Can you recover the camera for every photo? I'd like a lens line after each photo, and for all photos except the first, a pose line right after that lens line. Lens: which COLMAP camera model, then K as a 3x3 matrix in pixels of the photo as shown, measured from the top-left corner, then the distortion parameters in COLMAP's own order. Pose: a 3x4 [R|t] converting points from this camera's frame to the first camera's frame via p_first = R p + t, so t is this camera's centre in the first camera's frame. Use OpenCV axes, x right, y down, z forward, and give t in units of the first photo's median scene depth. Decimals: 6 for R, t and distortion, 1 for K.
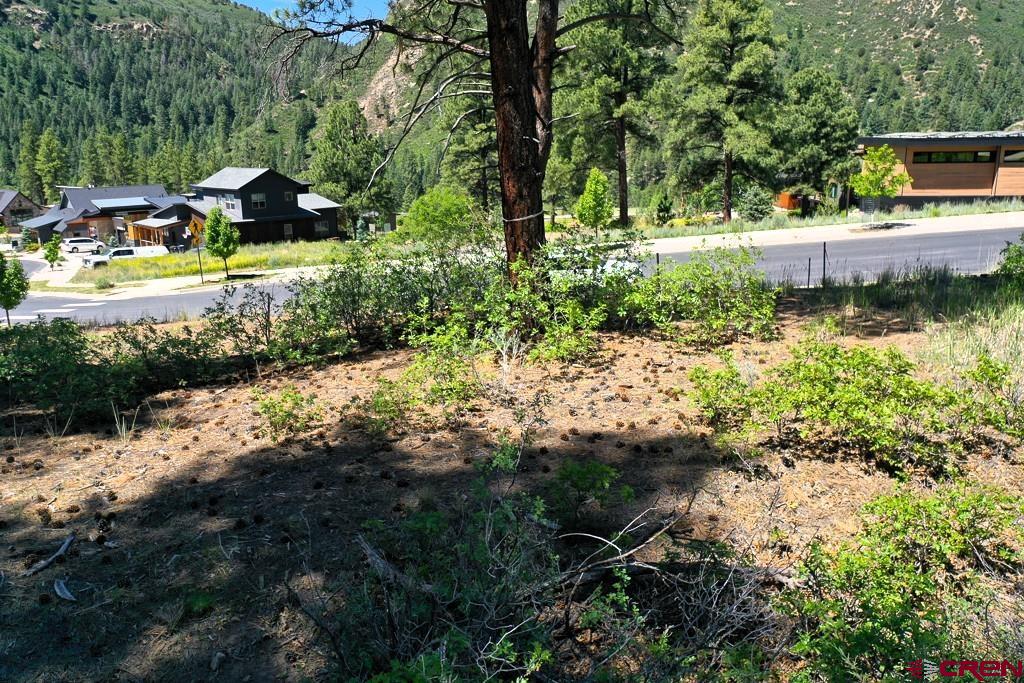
lens RADIAL K [[800.8, 0, 516.7], [0, 800.8, 338.1], [0, 0, 1]] dist [0.007005, -0.007498]
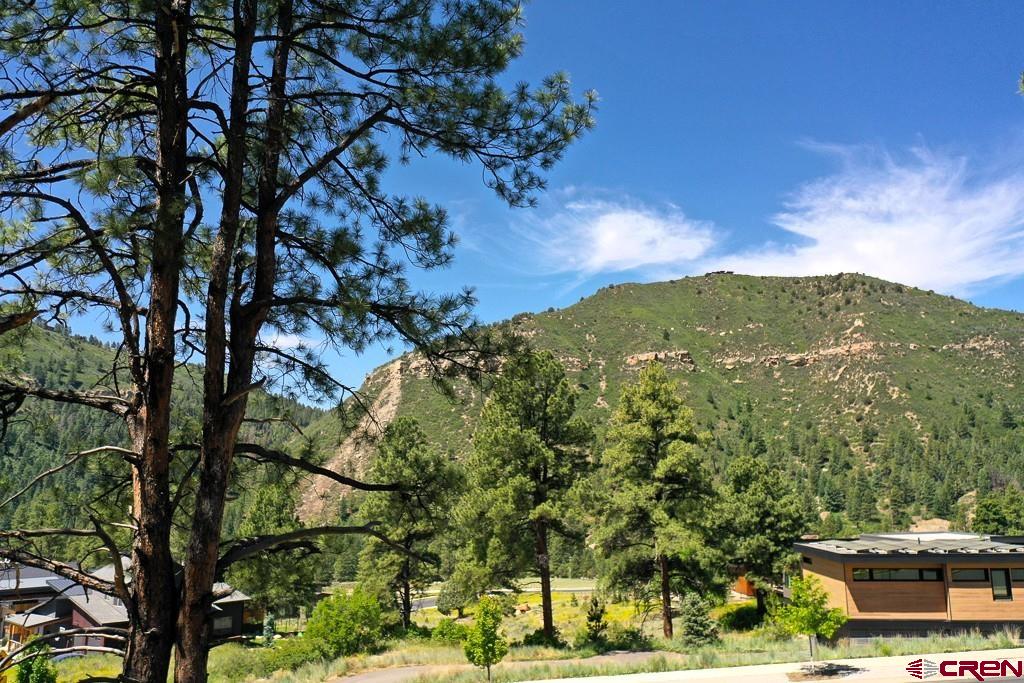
lens RADIAL K [[805.4, 0, 518.1], [0, 805.4, 340.5], [0, 0, 1]] dist [0.001273, -0.000487]
pose [[0.999245, 0.014866, 0.035883, 0.056170], [0.001788, 0.905270, -0.424833, -0.053258], [-0.038800, 0.424576, 0.904560, 0.059383]]
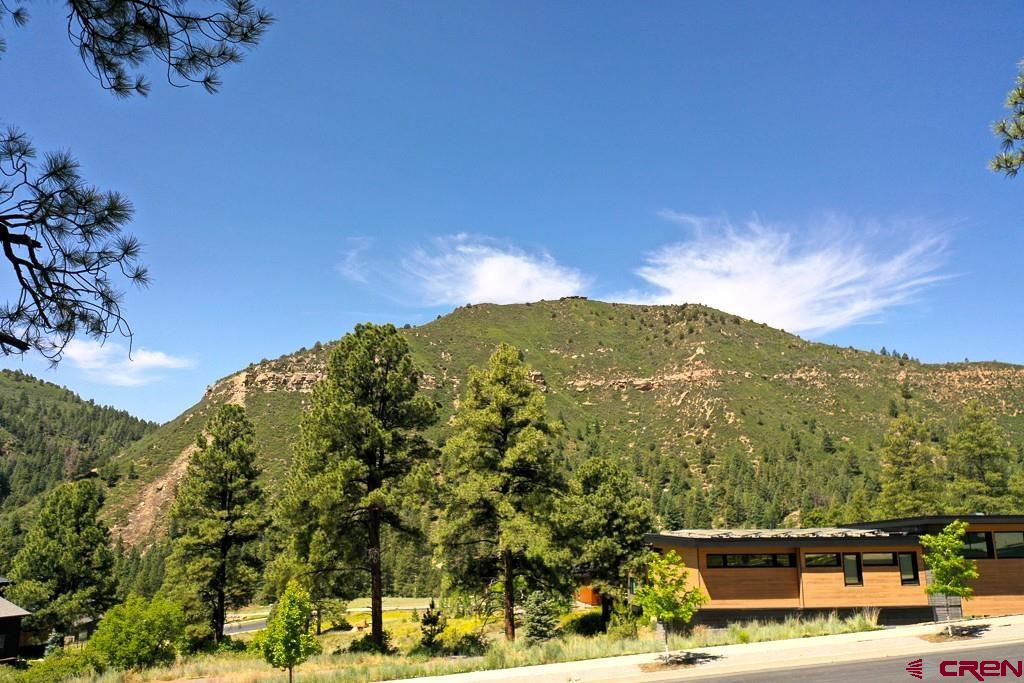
lens RADIAL K [[800.8, 0, 516.7], [0, 800.8, 338.1], [0, 0, 1]] dist [0.007005, -0.007498]
pose [[0.976144, 0.057313, 0.209423, 0.075306], [0.043724, 0.892883, -0.448160, -0.044599], [-0.212676, 0.446626, 0.869077, 0.141857]]
